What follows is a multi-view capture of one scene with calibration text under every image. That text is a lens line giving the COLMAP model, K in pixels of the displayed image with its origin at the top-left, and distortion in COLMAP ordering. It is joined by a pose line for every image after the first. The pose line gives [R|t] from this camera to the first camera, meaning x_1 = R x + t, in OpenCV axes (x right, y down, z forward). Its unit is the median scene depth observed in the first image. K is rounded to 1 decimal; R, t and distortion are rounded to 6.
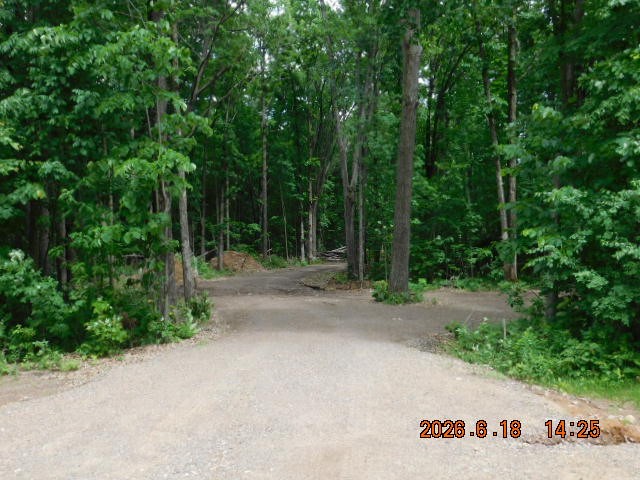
lens RADIAL K [[684.5, 0, 320.3], [0, 684.5, 241.5], [0, 0, 1]] dist [0.008936, 0.000000]
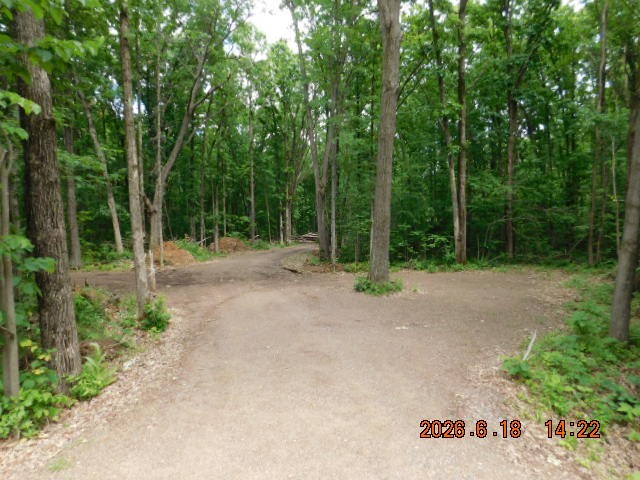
lens RADIAL K [[421.9, 0, 320.4], [0, 421.9, 241.7], [0, 0, 1]] dist [-0.058967, 0.045421]
pose [[0.997752, -0.008573, 0.066468, -0.005113], [0.006513, 0.999494, 0.031137, -0.000995], [-0.066702, -0.030634, 0.997303, 0.183316]]
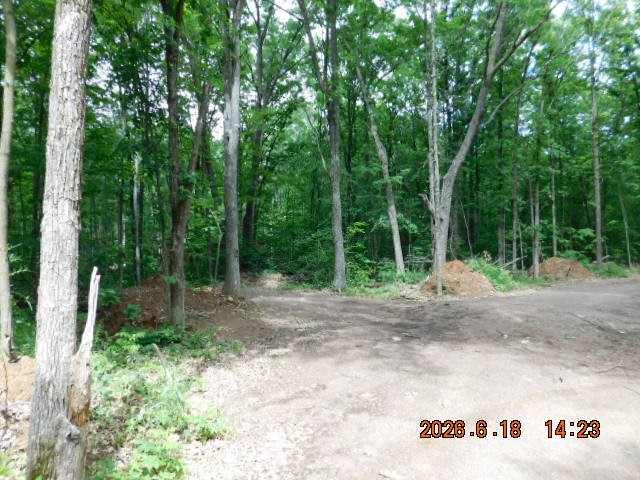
lens RADIAL K [[421.9, 0, 323.2], [0, 421.9, 239.9], [0, 0, 1]] dist [-0.058967, 0.045421]
pose [[0.768855, -0.018172, -0.639165, -0.010148], [0.000638, 0.999617, -0.027653, 0.005348], [0.639423, 0.020853, 0.768572, 0.348270]]
